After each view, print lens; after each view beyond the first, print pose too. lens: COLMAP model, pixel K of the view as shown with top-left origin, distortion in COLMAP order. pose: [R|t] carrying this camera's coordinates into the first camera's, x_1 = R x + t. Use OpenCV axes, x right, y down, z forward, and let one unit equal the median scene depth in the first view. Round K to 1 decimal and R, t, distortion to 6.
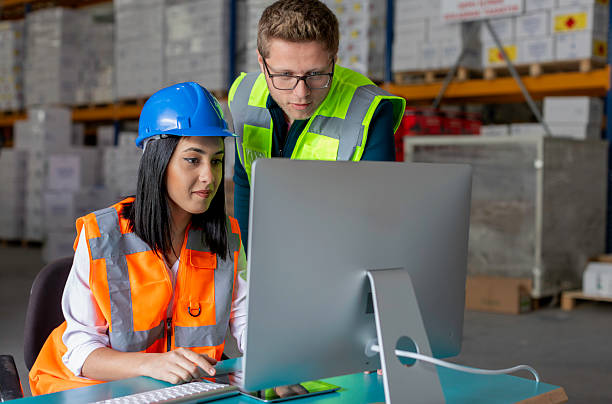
lens RADIAL K [[899.3, 0, 306.0], [0, 899.3, 202.0], [0, 0, 1]] dist [0.016899, 0.058791]
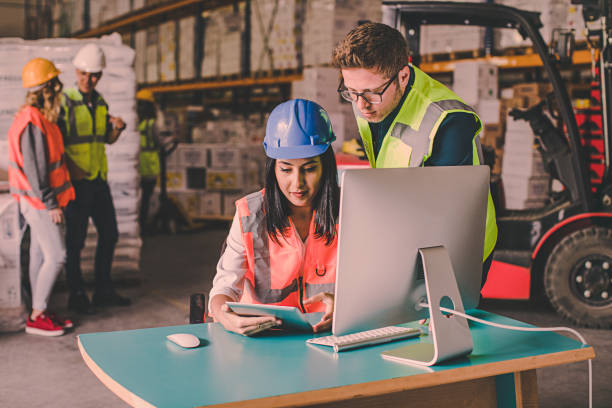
lens RADIAL K [[894.8, 0, 306.0], [0, 894.8, 204.0], [0, 0, 1]] dist [-0.127908, 0.109823]
pose [[0.948972, 0.030484, -0.313882, 0.060371], [-0.010882, 0.997890, 0.064014, -0.014617], [0.315171, -0.057331, 0.947302, -0.049097]]
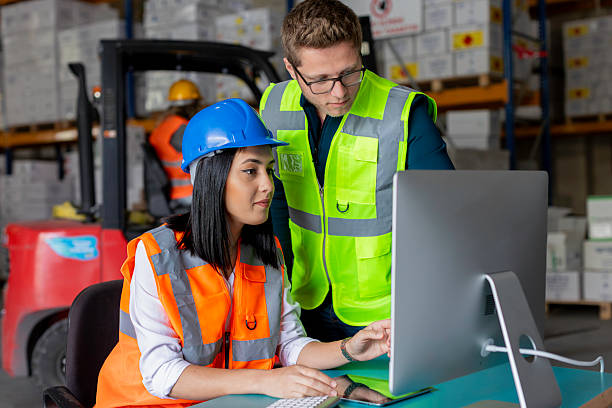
lens RADIAL K [[887.3, 0, 306.0], [0, 887.3, 204.0], [0, 0, 1]] dist [0.038553, -0.063541]
pose [[0.989137, -0.041718, 0.140954, -0.047489], [0.044730, 0.998832, -0.018271, 0.002335], [-0.140027, 0.024377, 0.989848, 0.006420]]
